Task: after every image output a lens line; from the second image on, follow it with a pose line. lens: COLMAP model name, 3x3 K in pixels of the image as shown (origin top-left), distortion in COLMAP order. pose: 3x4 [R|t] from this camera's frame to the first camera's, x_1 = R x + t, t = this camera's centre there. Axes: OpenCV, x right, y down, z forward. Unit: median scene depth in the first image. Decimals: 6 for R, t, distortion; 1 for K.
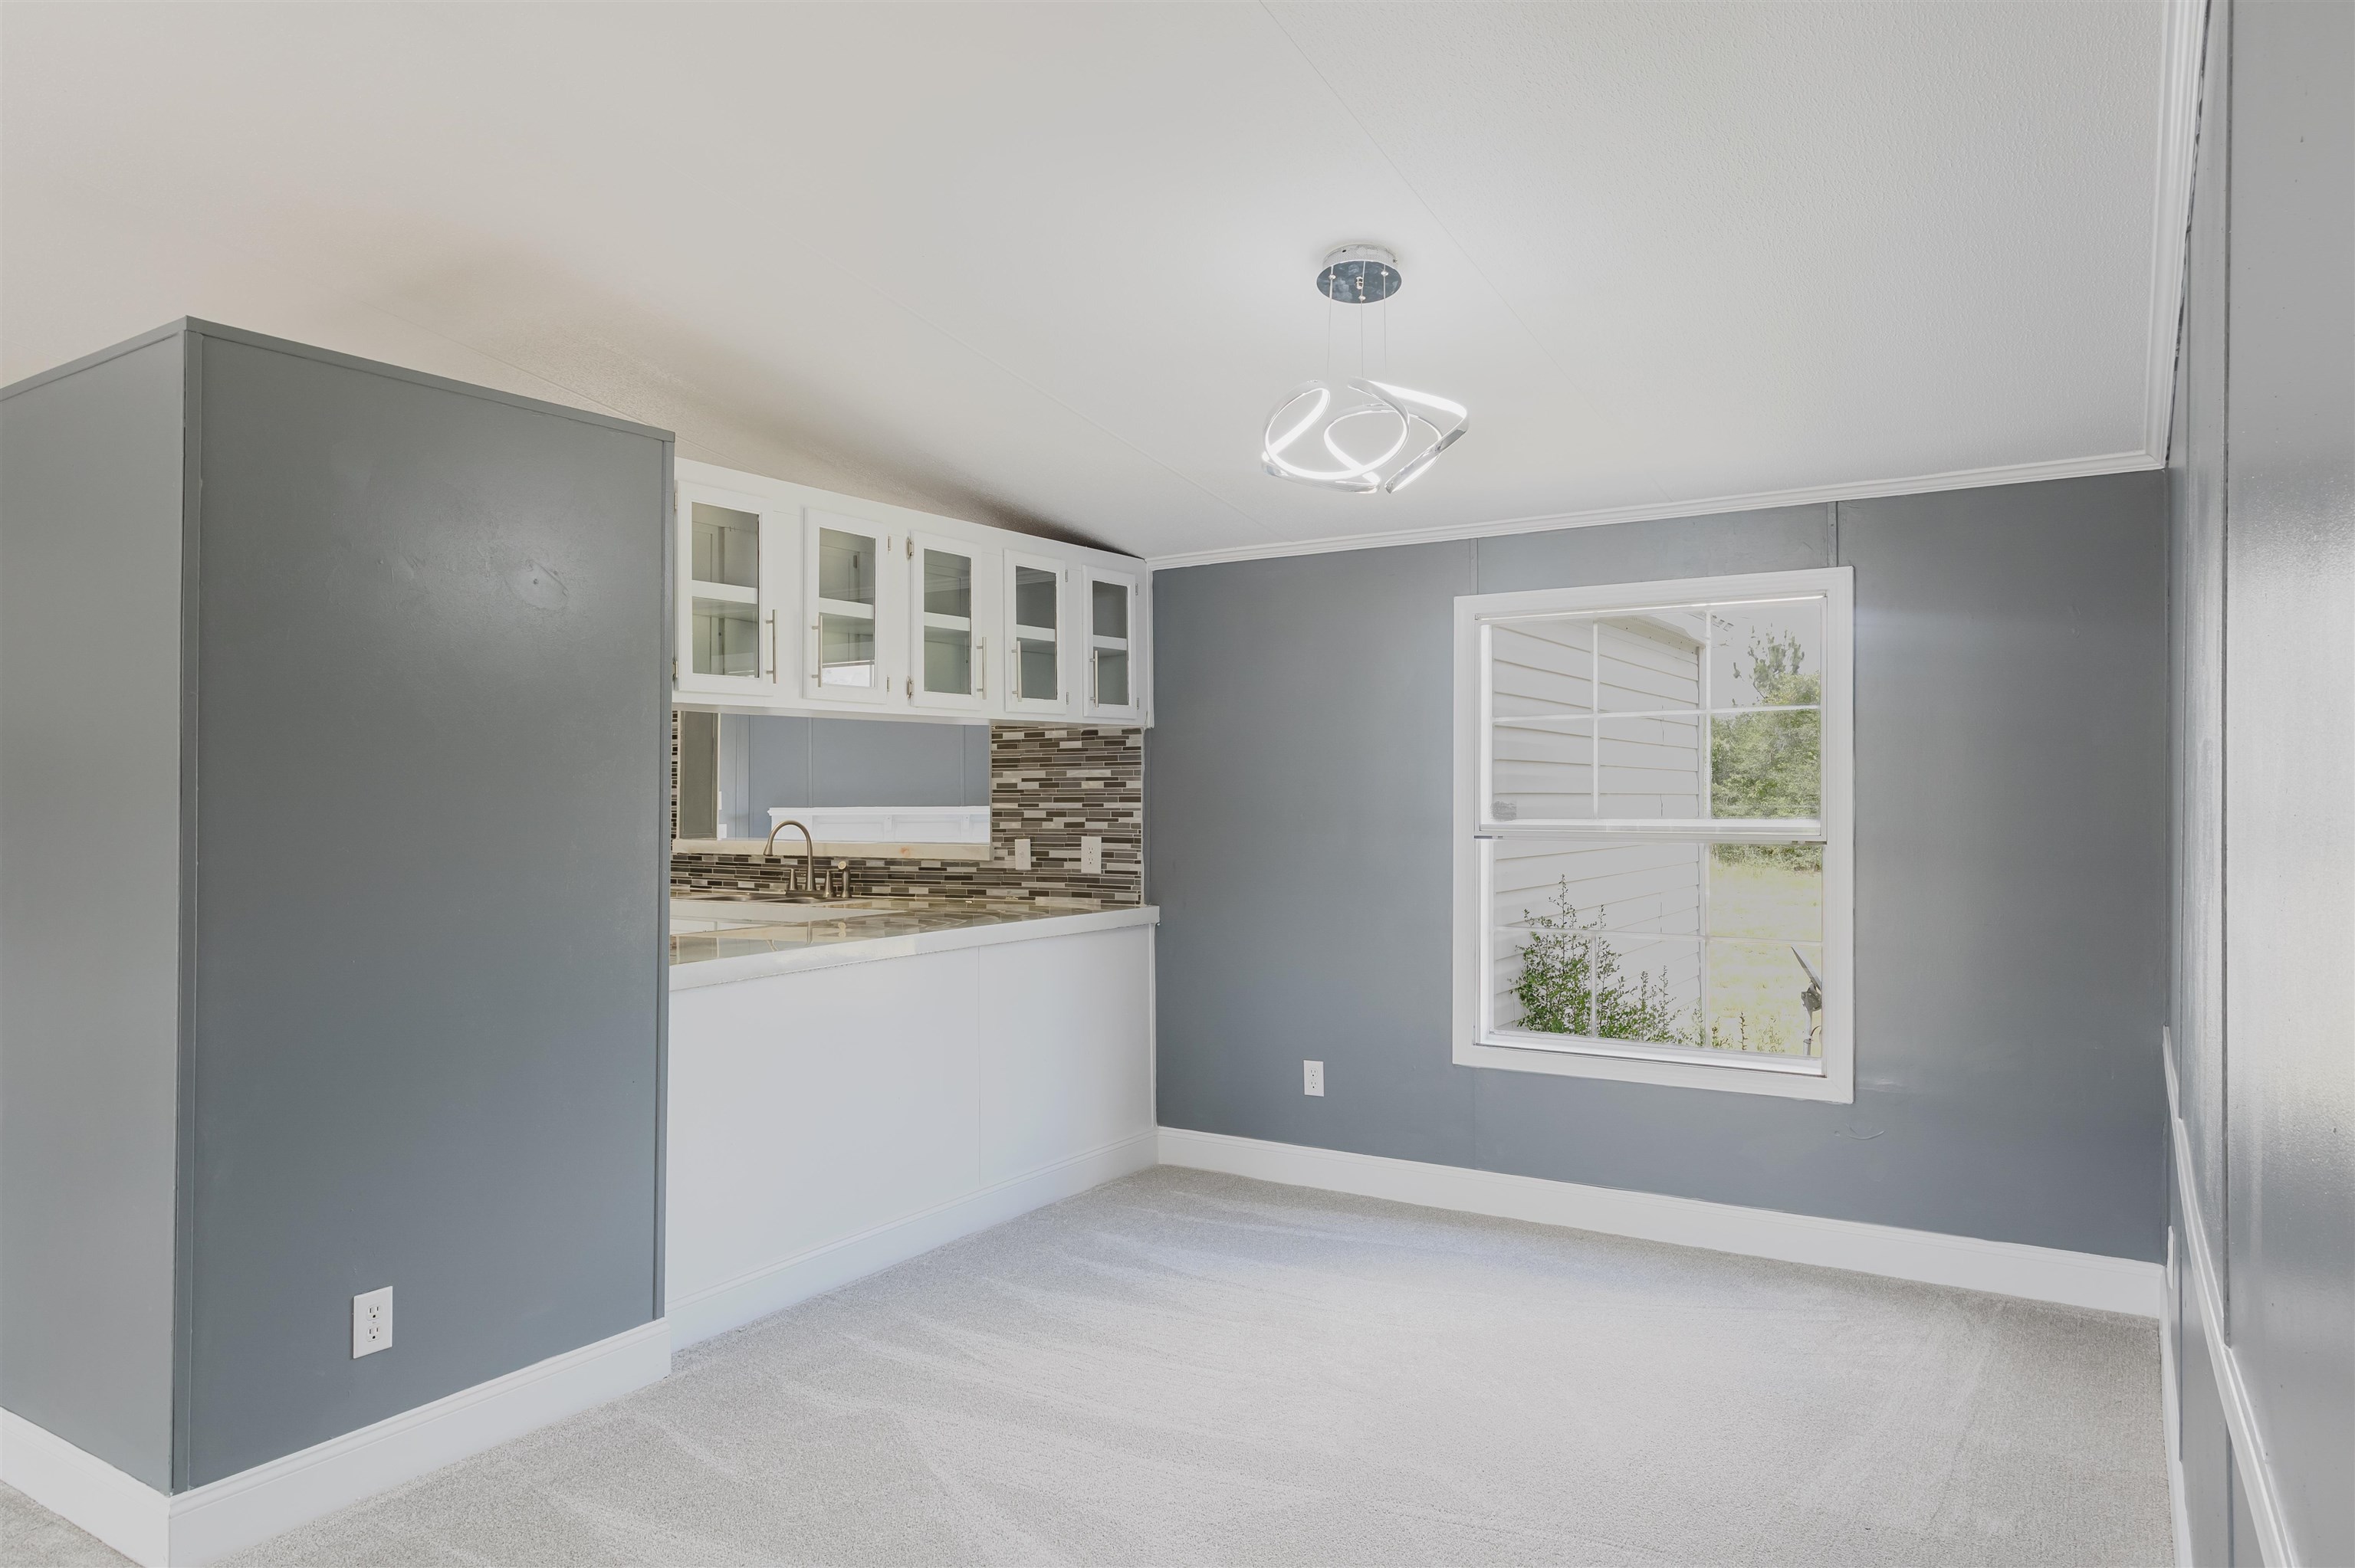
lens RADIAL K [[1492.5, 0, 1184.5], [0, 1492.5, 793.0], [0, 0, 1]] dist [-0.001148, 0.003341]
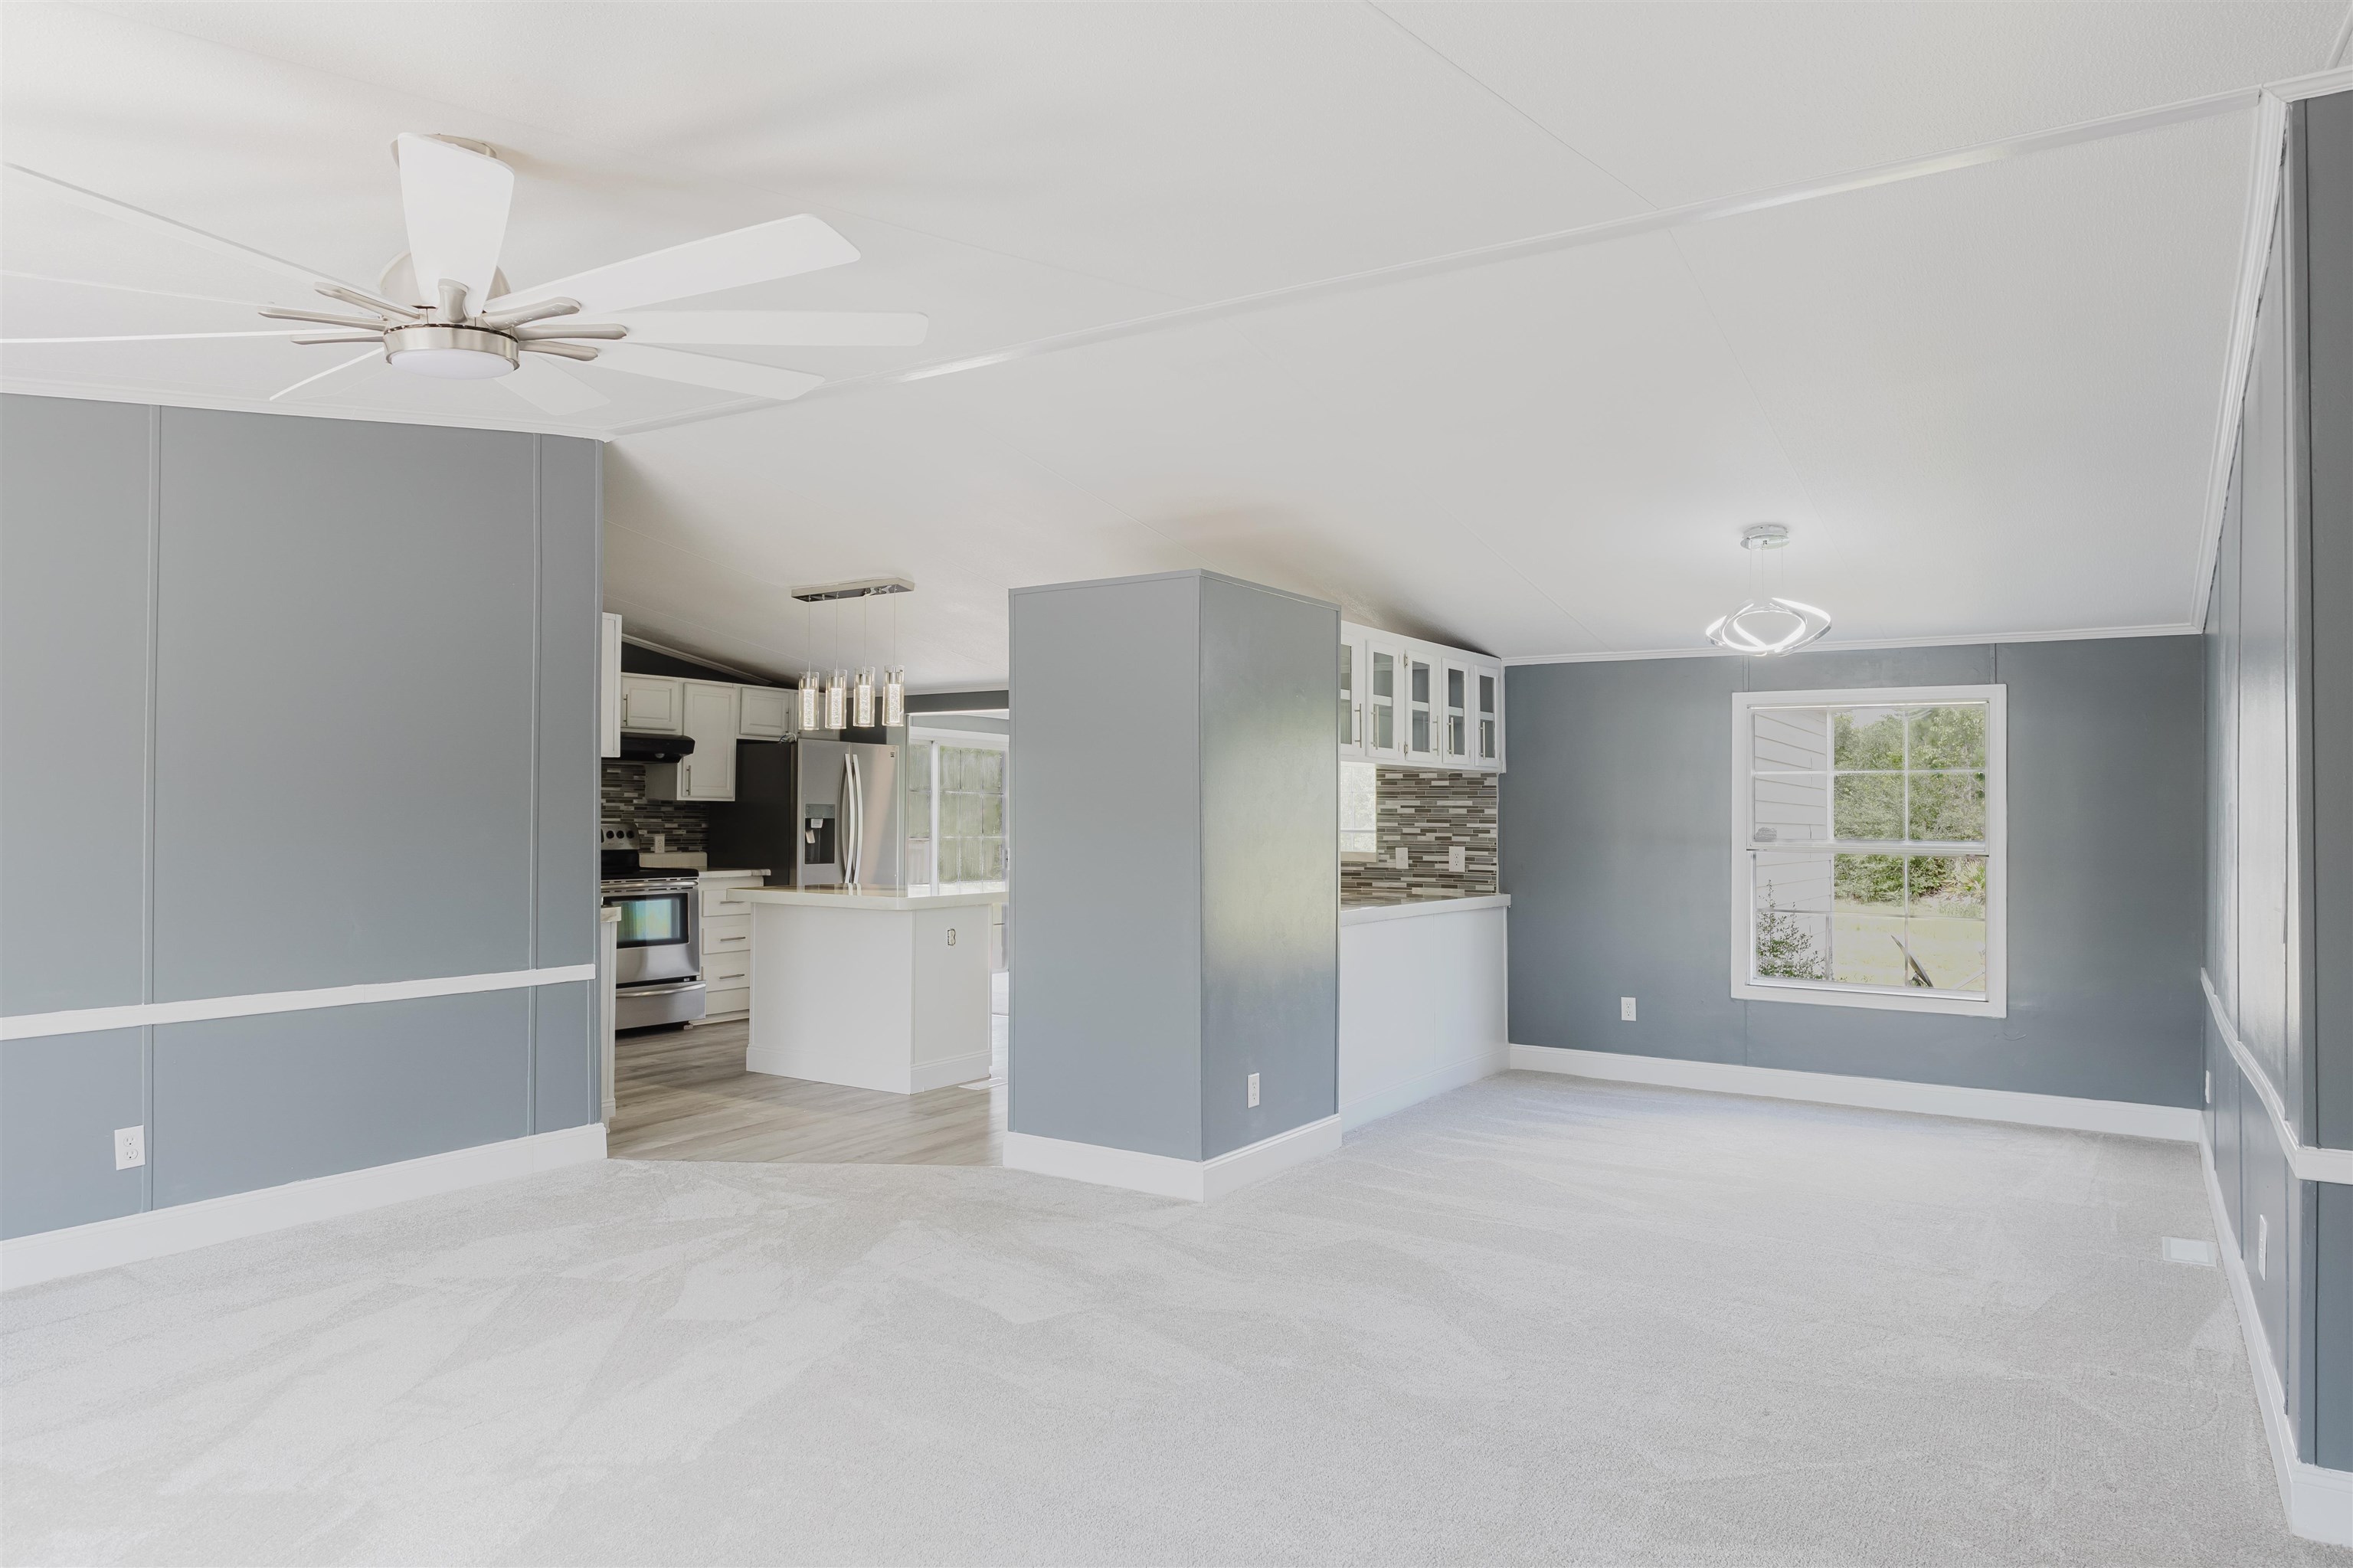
lens RADIAL K [[1491.5, 0, 1172.5], [0, 1491.5, 785.2], [0, 0, 1]] dist [-0.001148, 0.003341]
pose [[0.999766, 0.017519, -0.012656, -0.345204], [-0.017776, 0.999633, -0.020432, 0.004348], [0.012293, 0.020652, 0.999711, -0.496337]]
